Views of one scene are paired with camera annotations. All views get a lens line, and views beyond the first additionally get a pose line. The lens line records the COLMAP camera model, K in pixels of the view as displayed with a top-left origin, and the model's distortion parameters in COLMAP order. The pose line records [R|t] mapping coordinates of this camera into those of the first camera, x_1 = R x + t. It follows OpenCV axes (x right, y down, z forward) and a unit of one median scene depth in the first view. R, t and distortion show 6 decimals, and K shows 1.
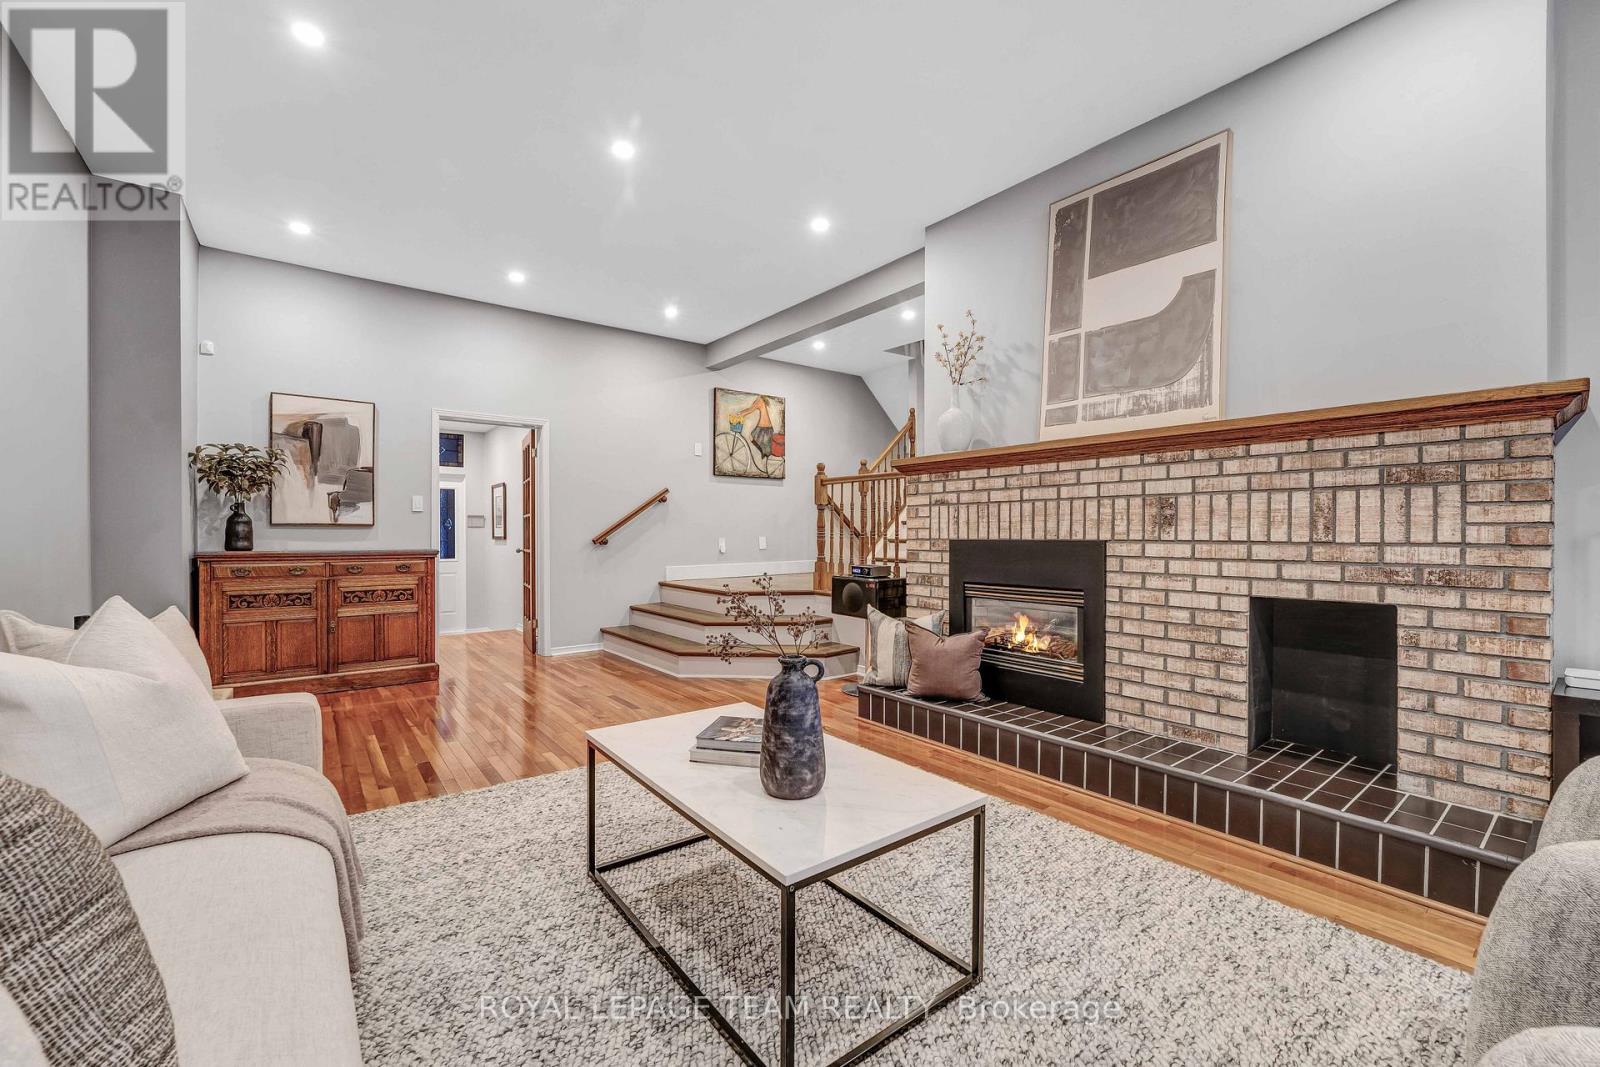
lens RADIAL K [[637.1, 0, 783.3], [0, 637.1, 535.4], [0, 0, 1]] dist [-0.021143, 0.000266]
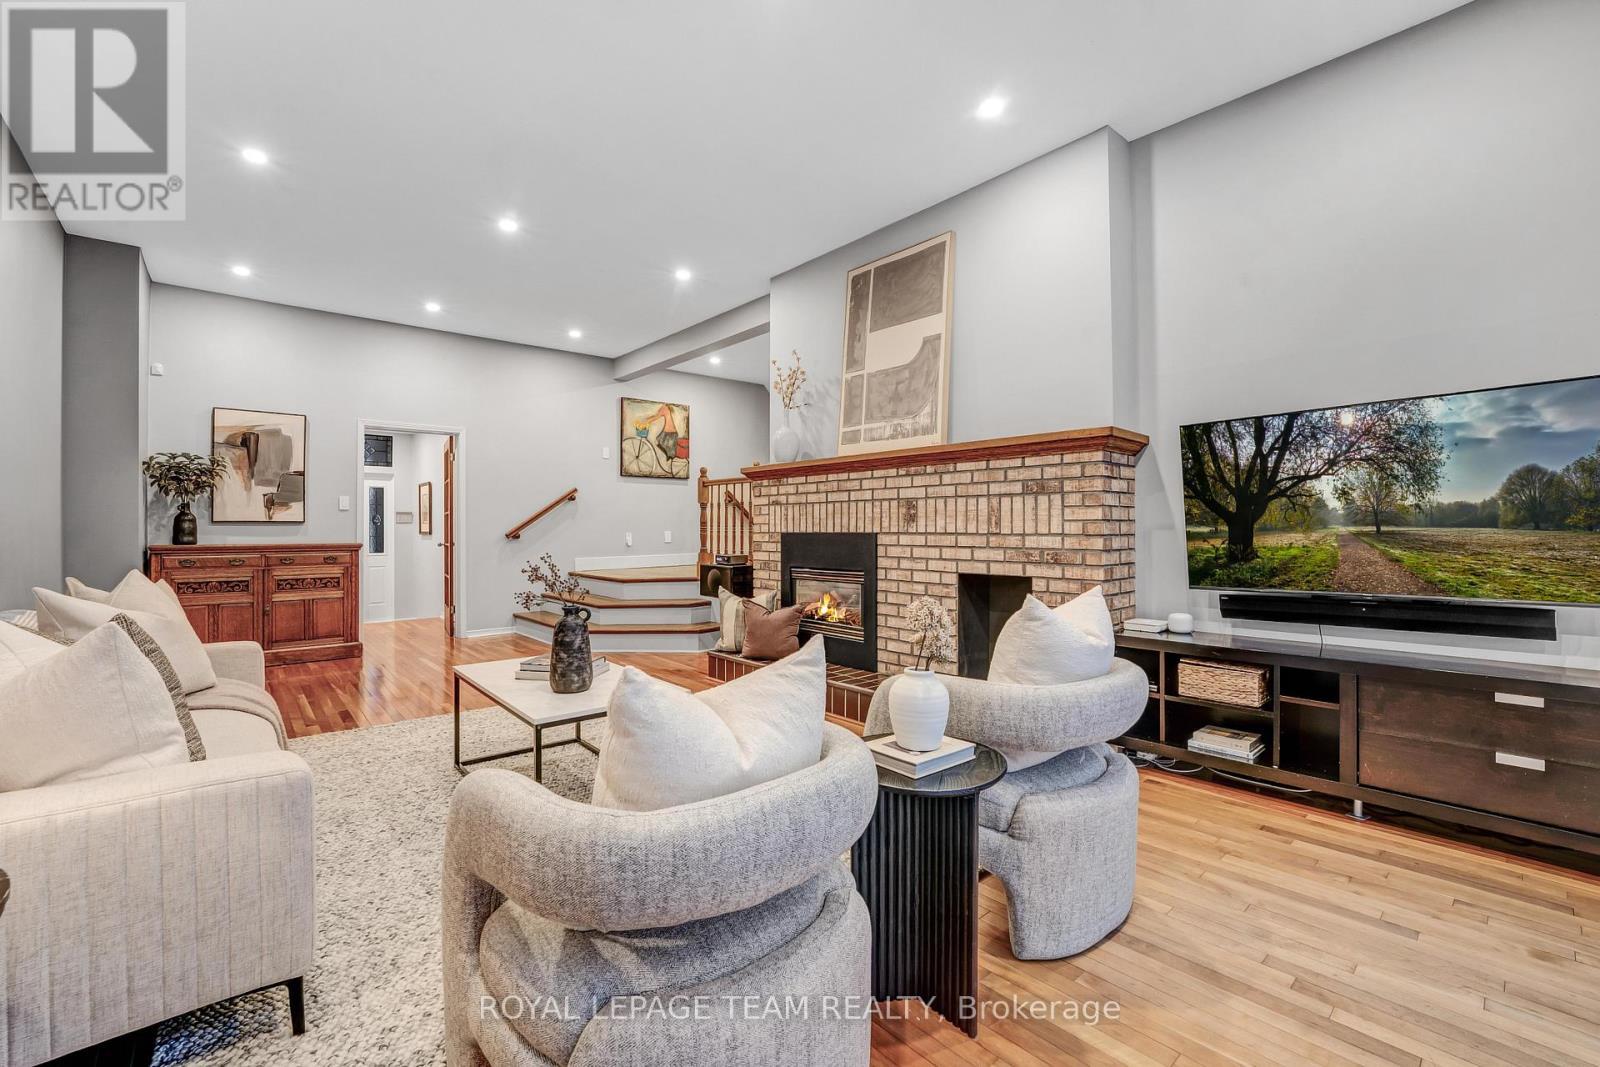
lens RADIAL K [[651.8, 0, 778.4], [0, 651.8, 522.2], [0, 0, 1]] dist [-0.027223, 0.000039]
pose [[0.998305, -0.002830, 0.058138, 0.211623], [0.003496, 0.999929, -0.011357, 0.000304], [-0.058101, 0.011541, 0.998244, -0.316748]]
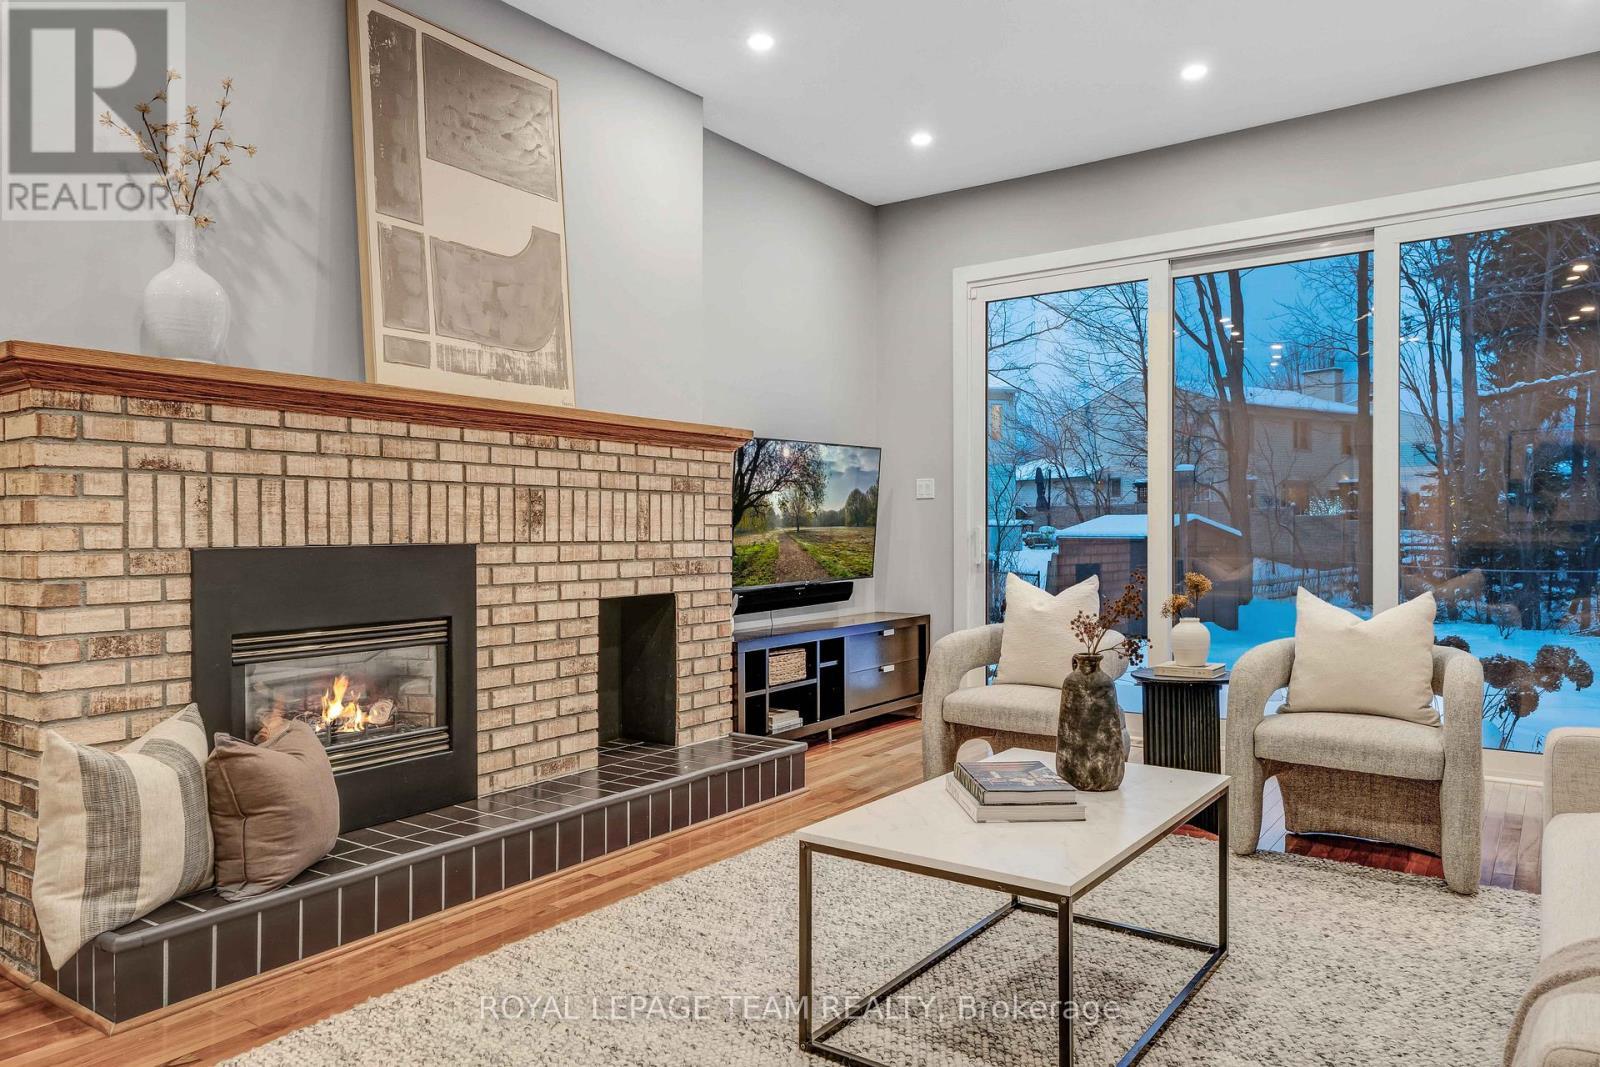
lens RADIAL K [[1073.0, 0, 800.0], [0, 1073.0, 533.5], [0, 0, 1]] dist [0.019381, 0.000559]
pose [[-0.294724, -0.002629, 0.955579, -0.720366], [0.006382, 0.999968, 0.004720, -0.006648], [-0.955561, 0.007490, -0.294698, 0.941244]]
